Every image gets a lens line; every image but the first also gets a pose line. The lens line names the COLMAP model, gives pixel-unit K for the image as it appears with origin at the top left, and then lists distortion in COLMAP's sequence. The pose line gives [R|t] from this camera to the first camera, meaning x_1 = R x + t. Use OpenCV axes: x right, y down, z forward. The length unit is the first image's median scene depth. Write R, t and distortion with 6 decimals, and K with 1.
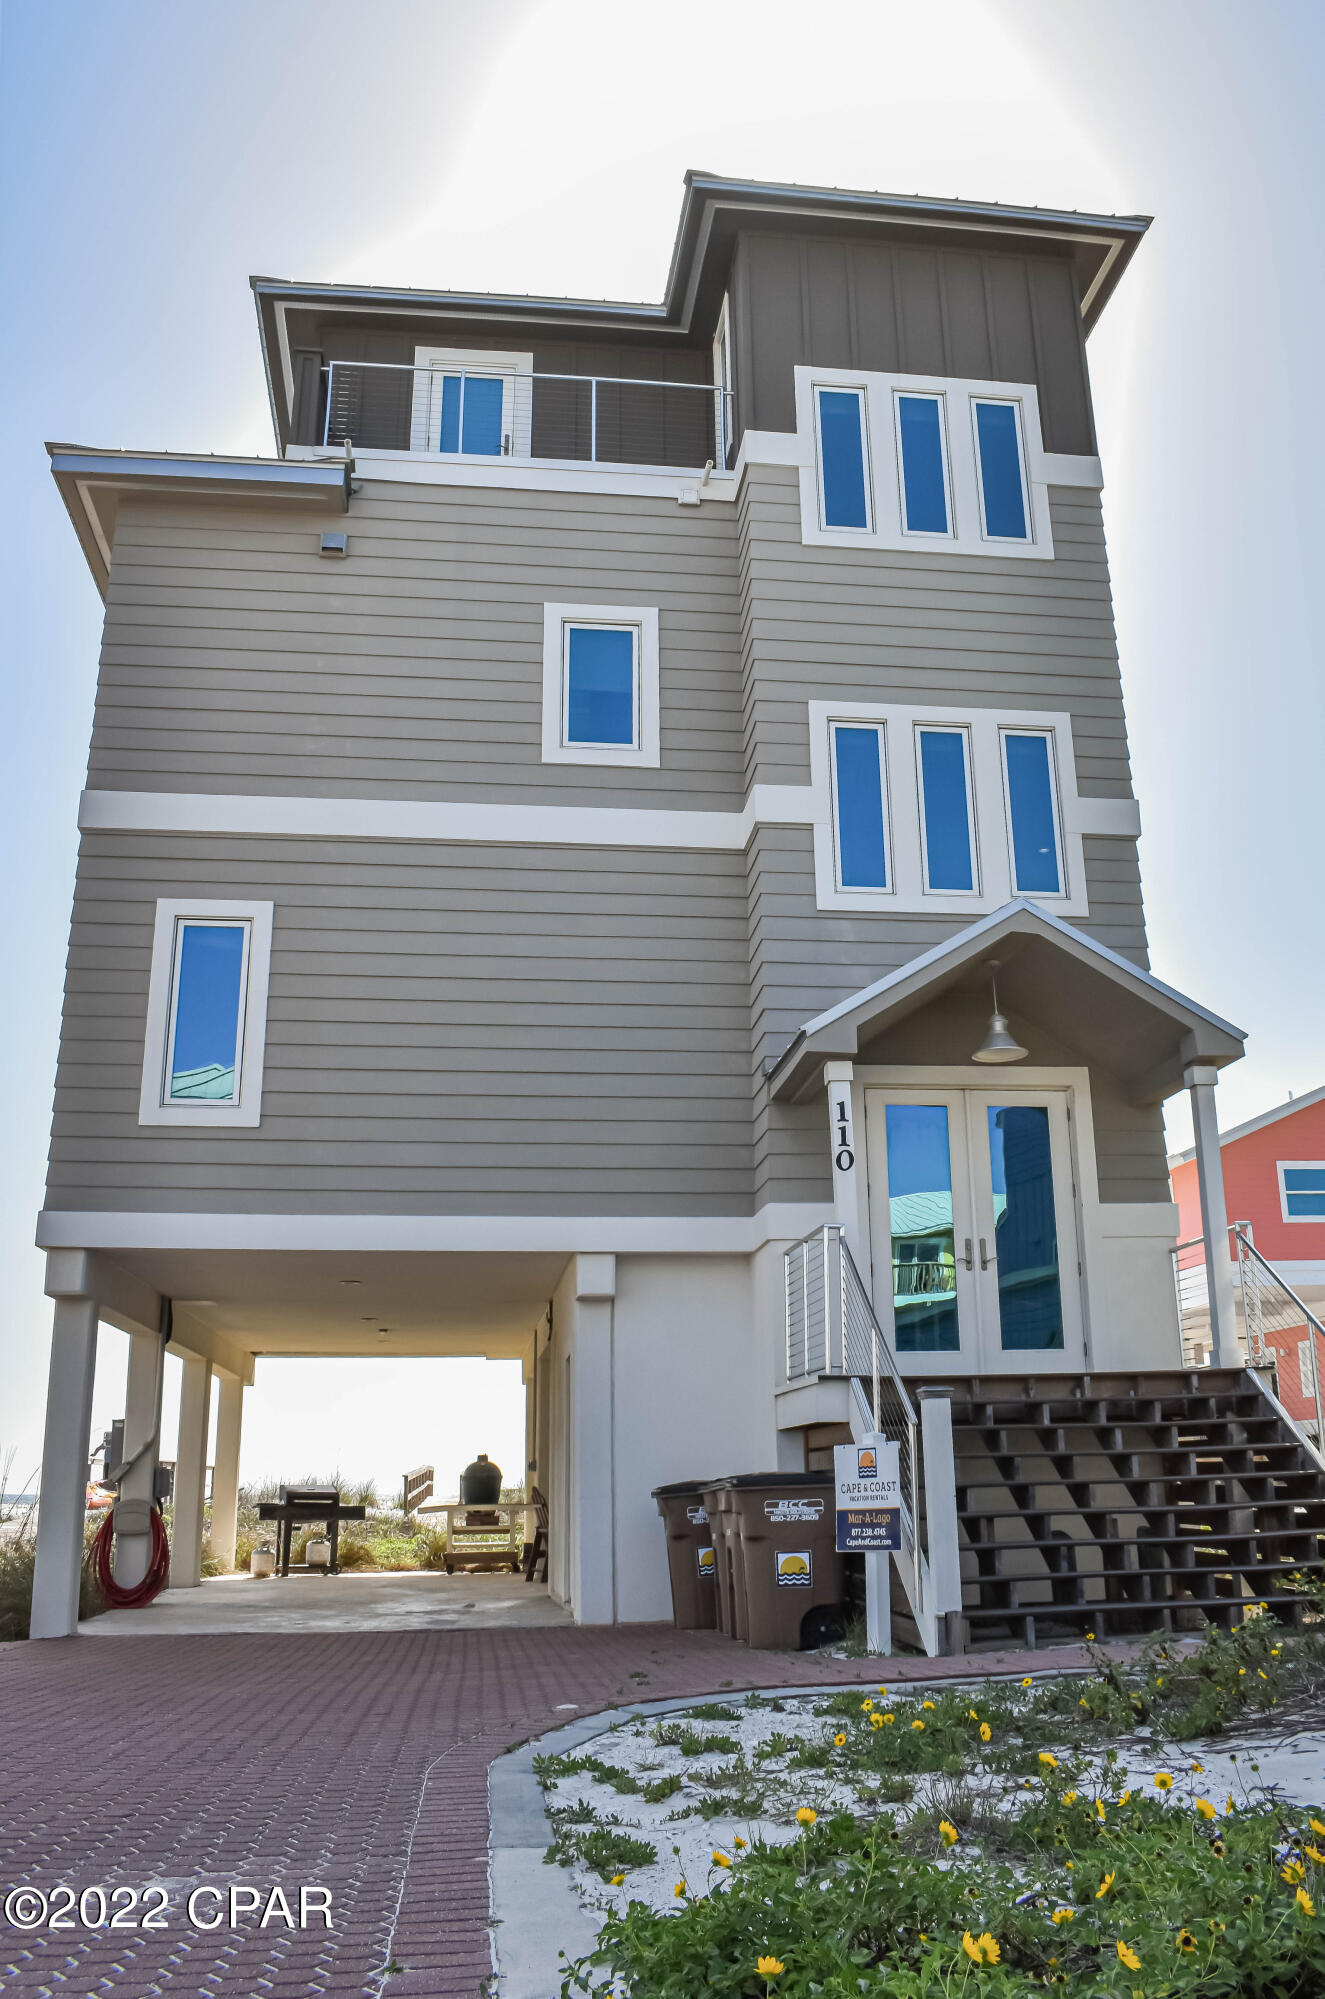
lens RADIAL K [[1584.3, 0, 662.5], [0, 1584.3, 999.5], [0, 0, 1]] dist [-0.076399, -0.000405]
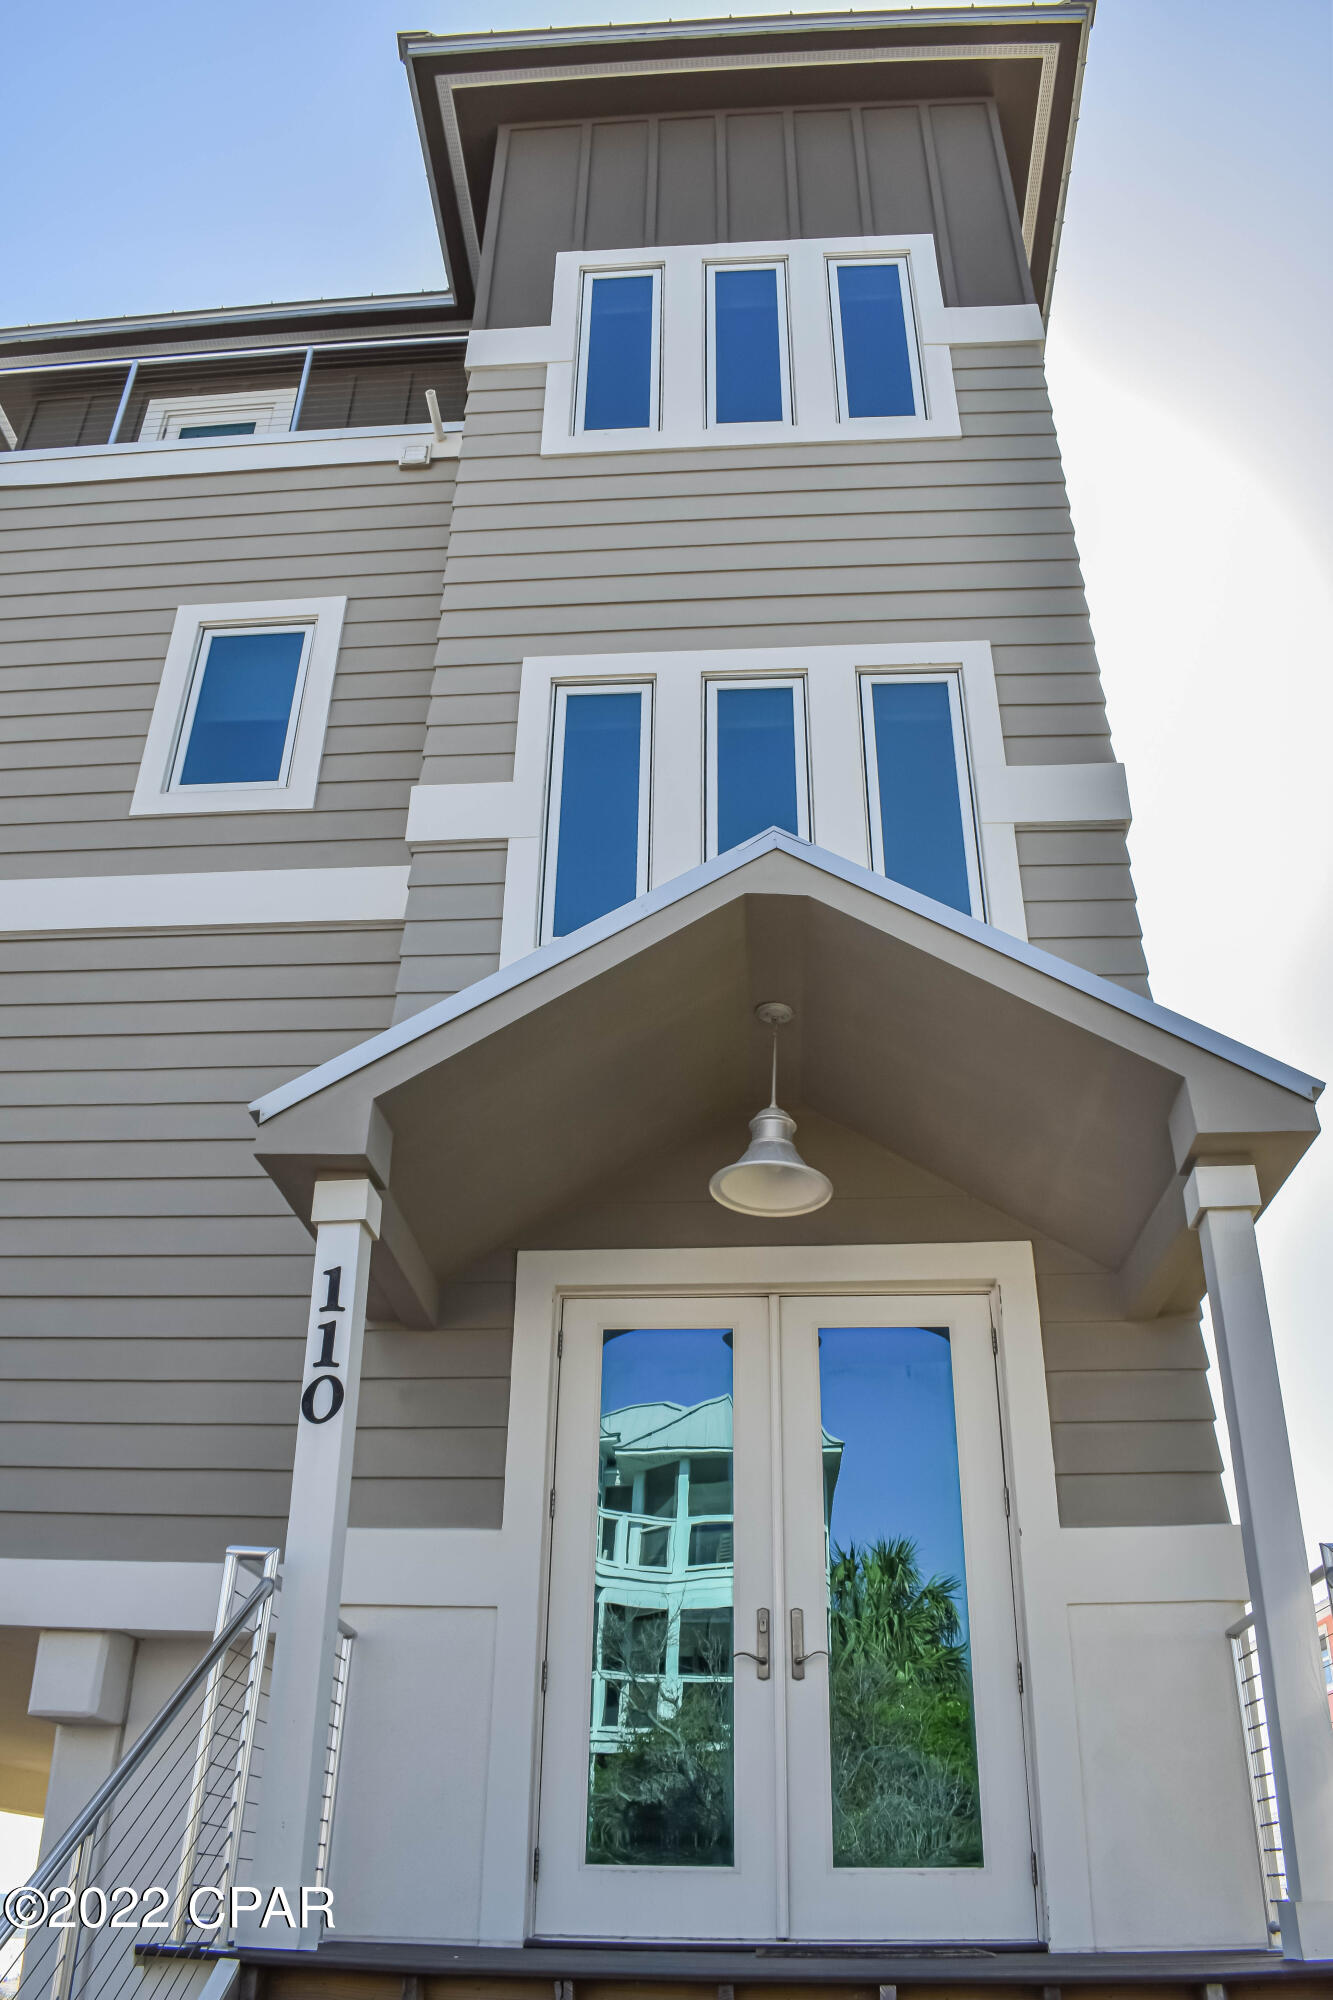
lens RADIAL K [[1532.6, 0, 627.8], [0, 1532.6, 1086.9], [0, 0, 1]] dist [-0.082862, 0.006405]
pose [[0.980727, -0.061864, -0.185328, 0.224591], [0.021693, 0.977161, -0.211388, 0.087414], [0.194173, 0.203294, 0.959671, 0.490067]]
